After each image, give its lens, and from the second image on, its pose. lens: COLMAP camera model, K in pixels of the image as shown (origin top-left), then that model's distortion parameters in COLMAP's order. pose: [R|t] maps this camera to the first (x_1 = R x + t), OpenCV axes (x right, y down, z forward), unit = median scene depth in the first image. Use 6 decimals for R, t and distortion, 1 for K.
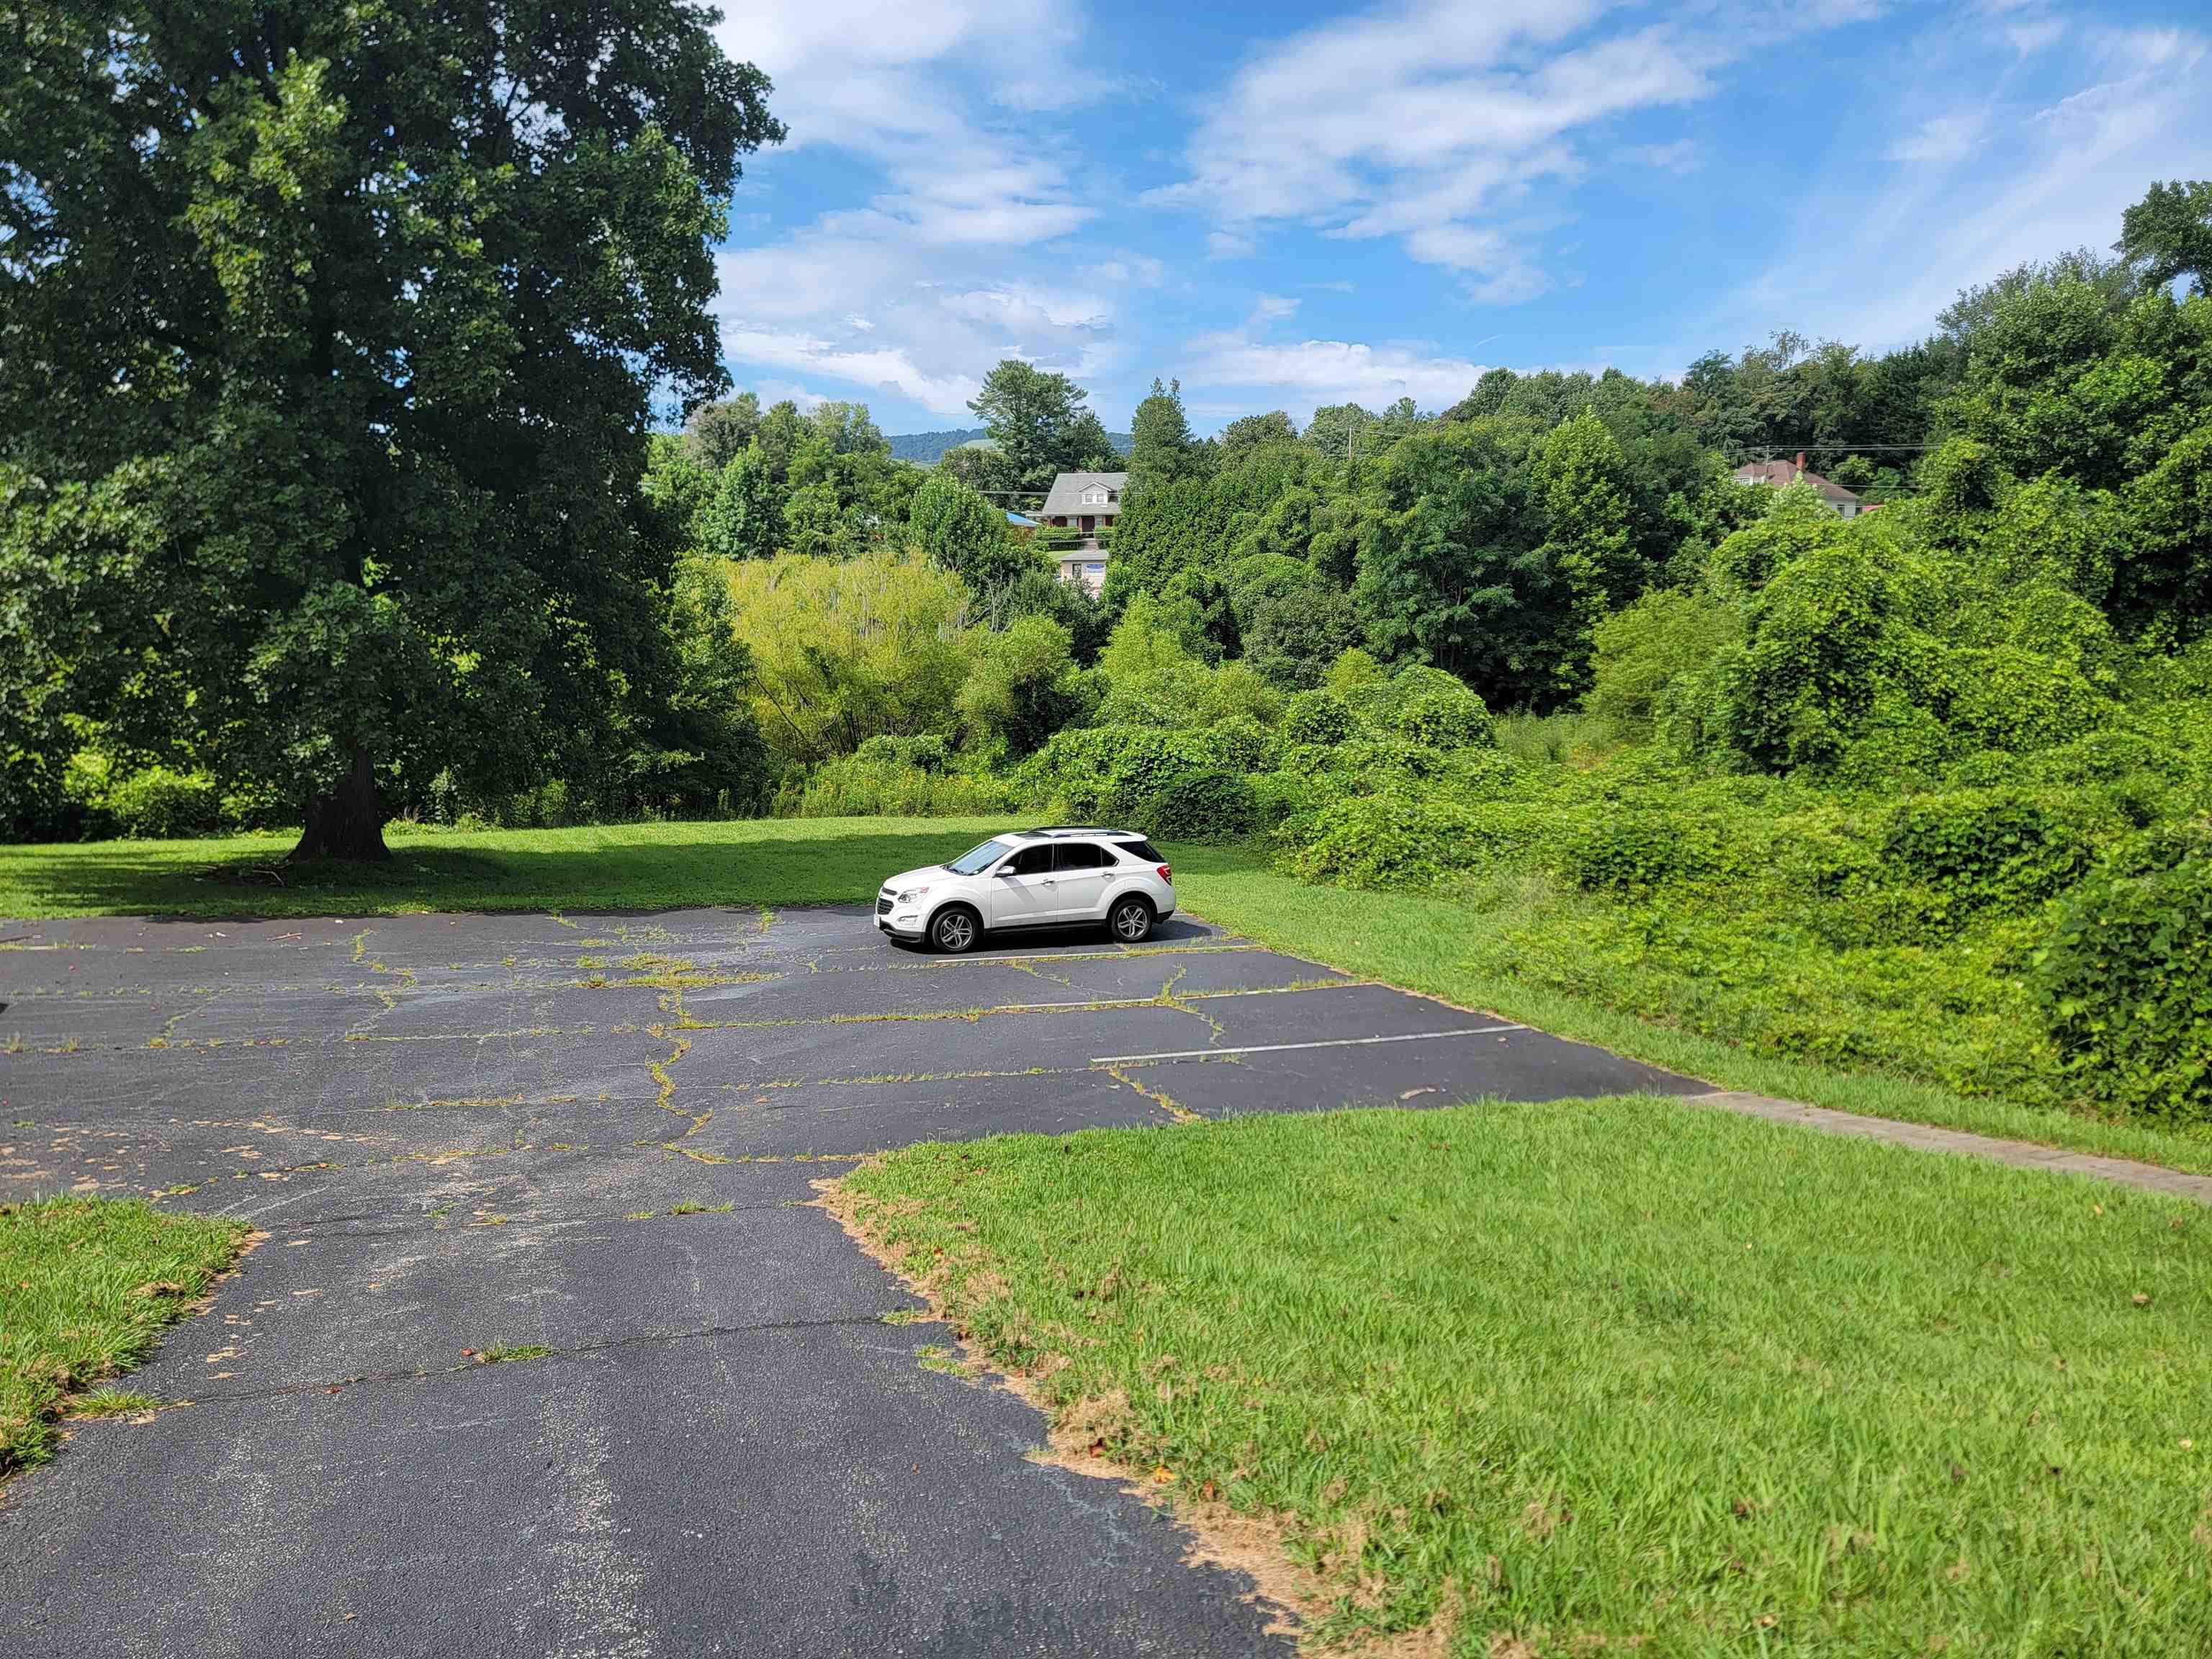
lens RADIAL K [[1523.8, 0, 1097.2], [0, 1523.8, 837.7], [0, 0, 1]] dist [0.088136, -0.069480]
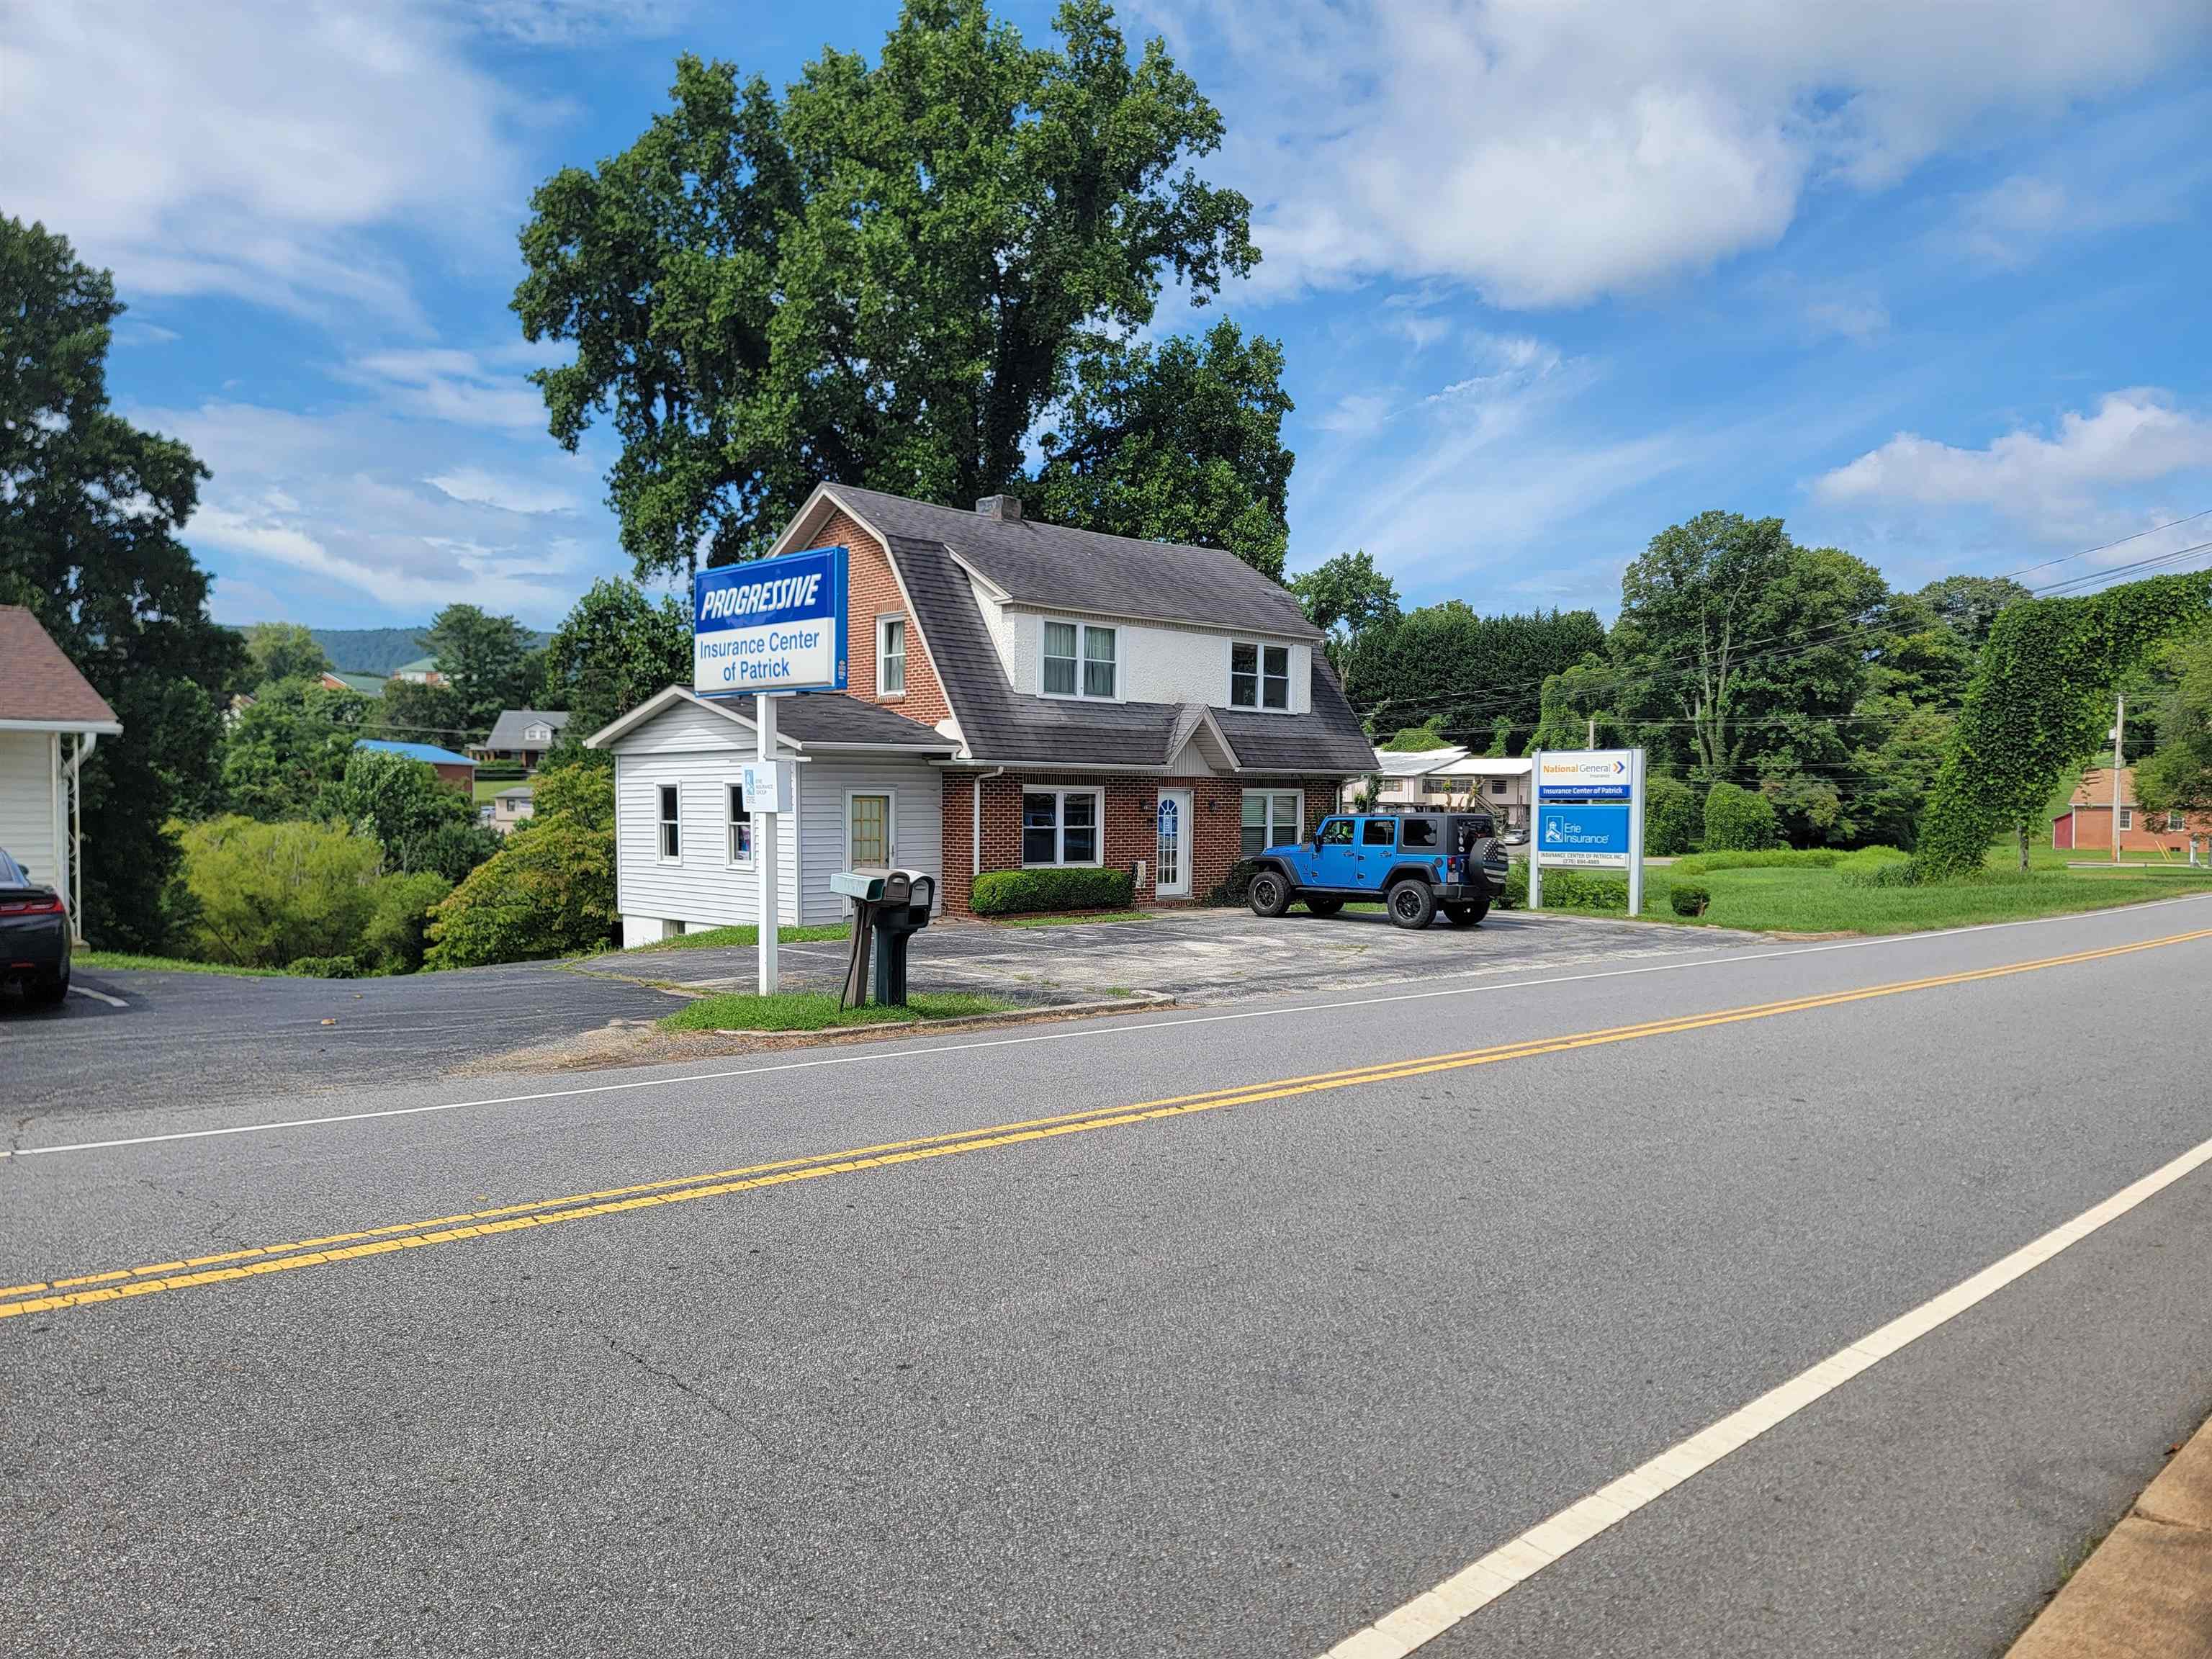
lens RADIAL K [[1540.6, 0, 1111.3], [0, 1540.6, 855.7], [0, 0, 1]] dist [0.093558, -0.115568]
pose [[0.947363, -0.001001, 0.320161, 0.058735], [0.039354, 0.992776, -0.113346, 0.019093], [-0.317734, 0.119980, 0.940558, -0.355710]]
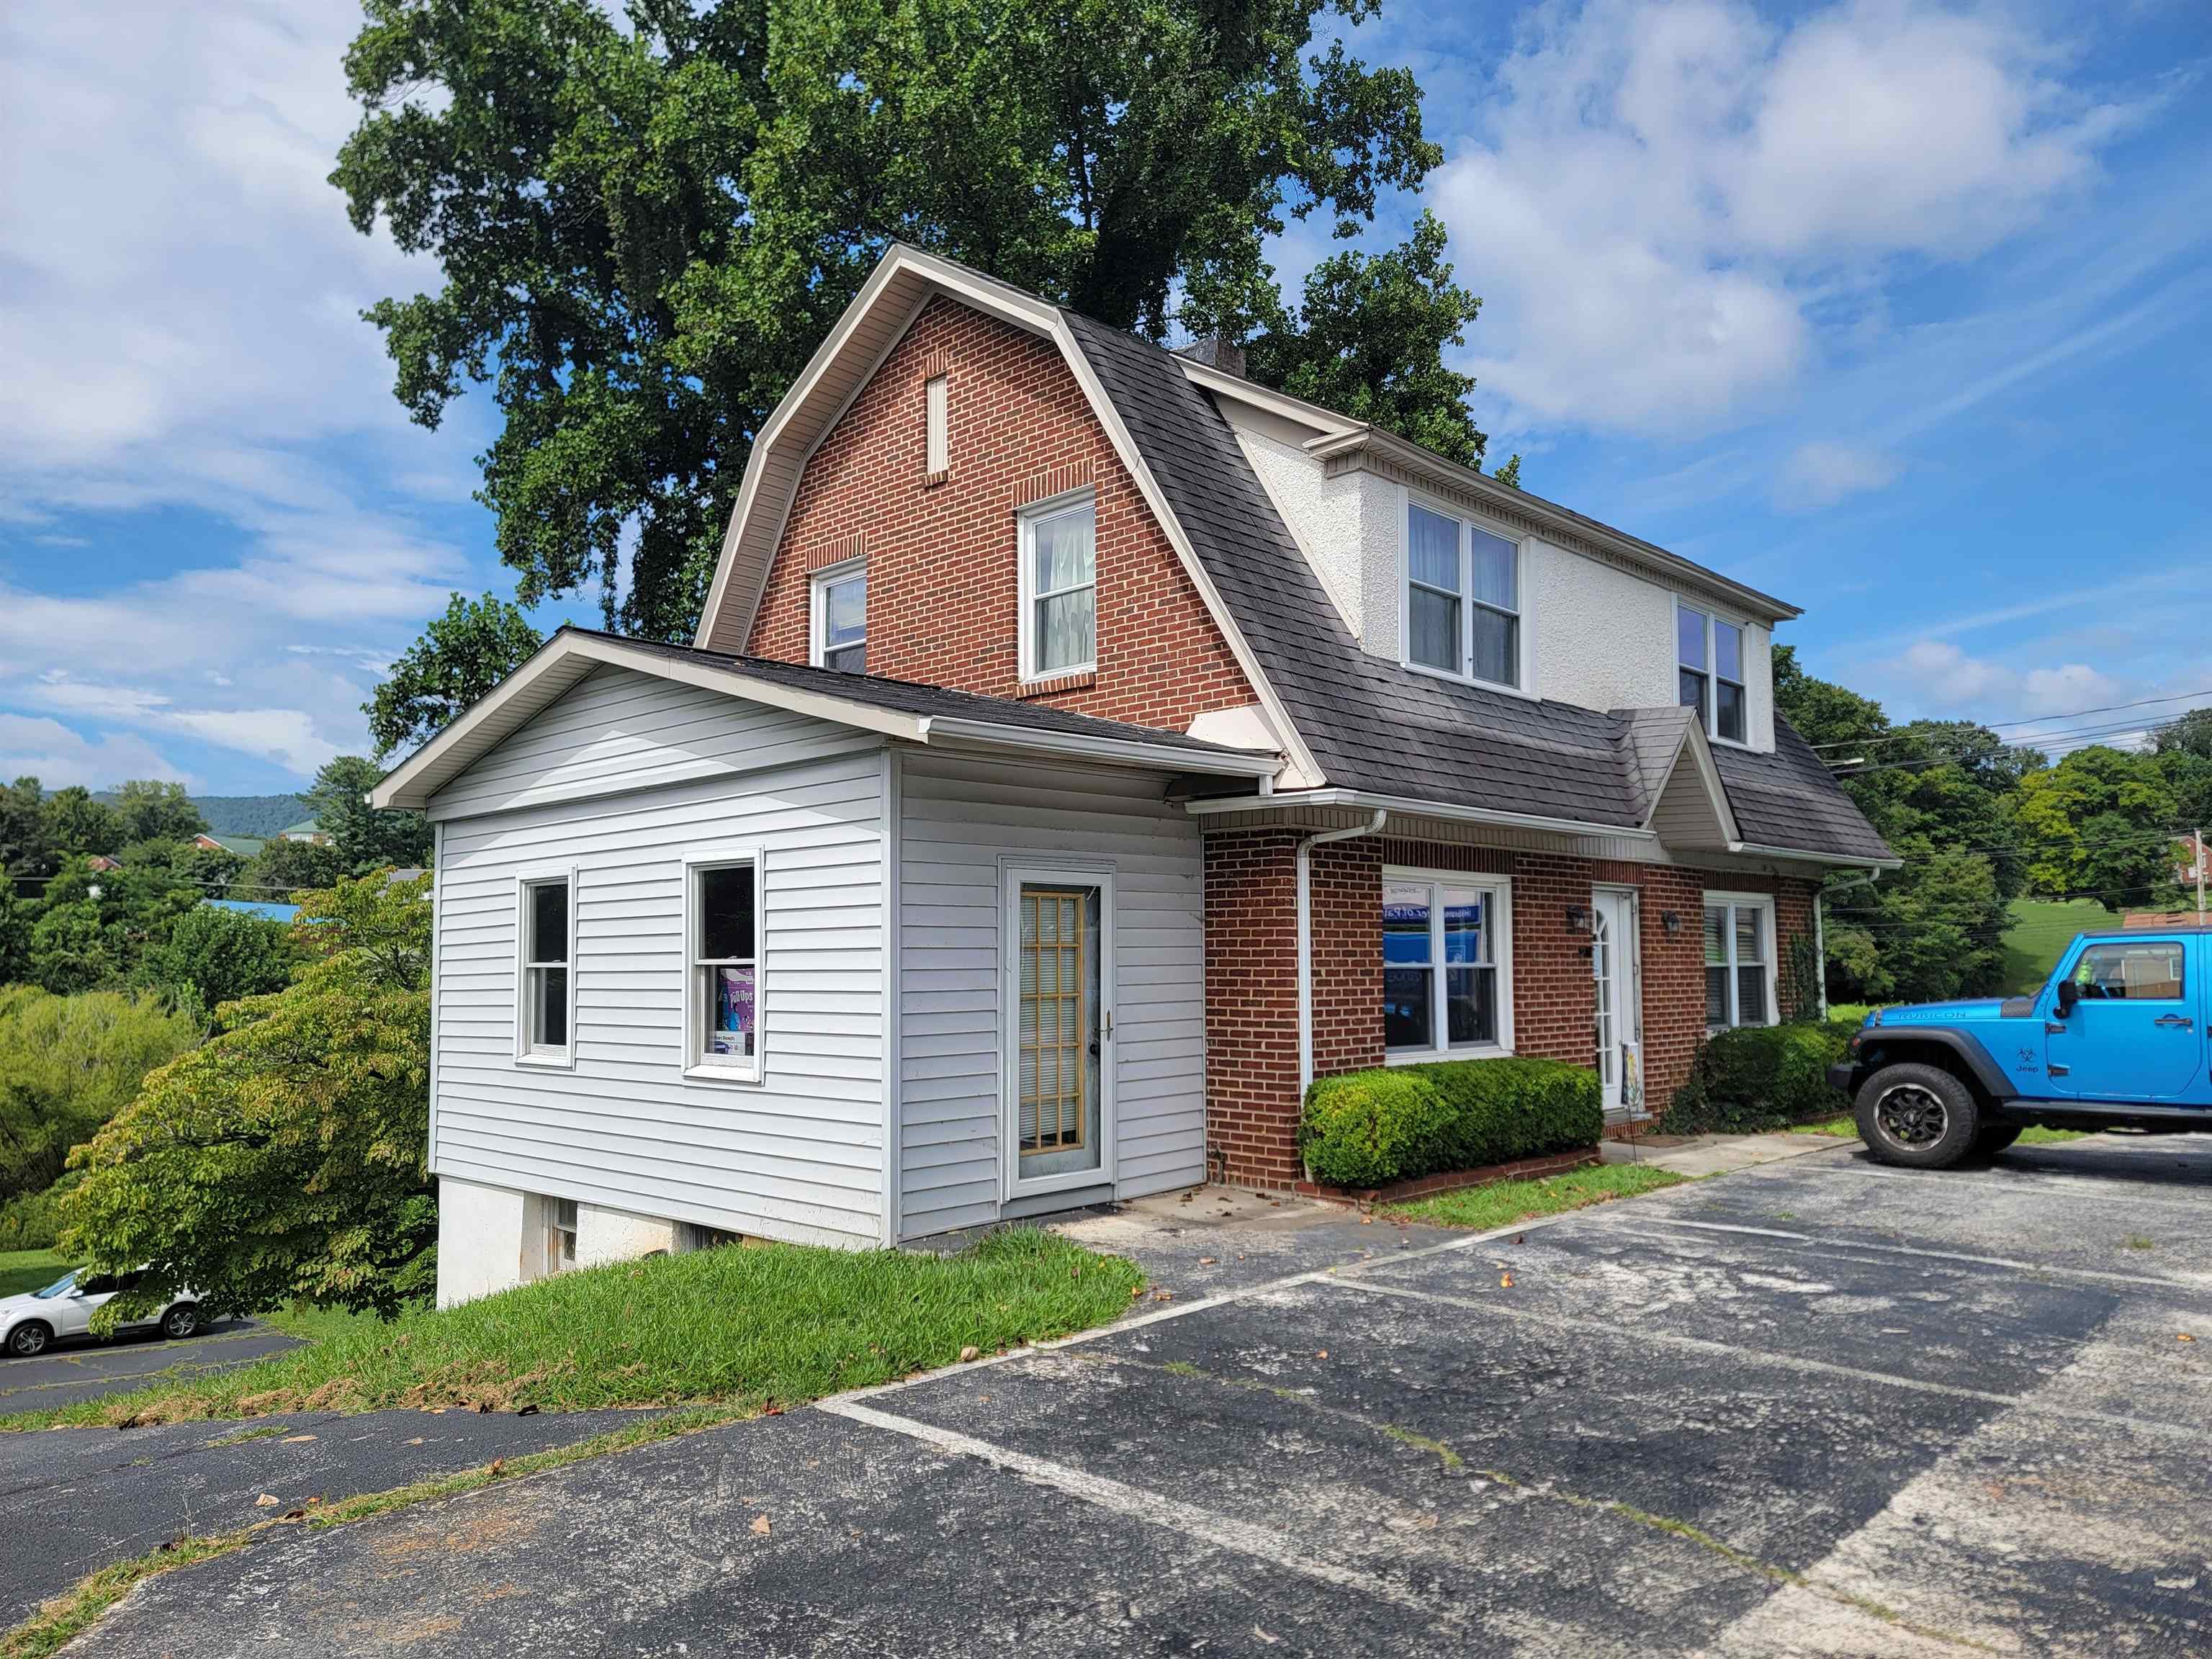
lens RADIAL K [[1523.8, 0, 1097.2], [0, 1523.8, 837.7], [0, 0, 1]] dist [0.088136, -0.069480]
pose [[0.930276, 0.029654, 0.365660, 0.068728], [0.057448, 0.972656, -0.225032, -0.002483], [-0.362335, 0.230349, 0.903135, -0.189944]]
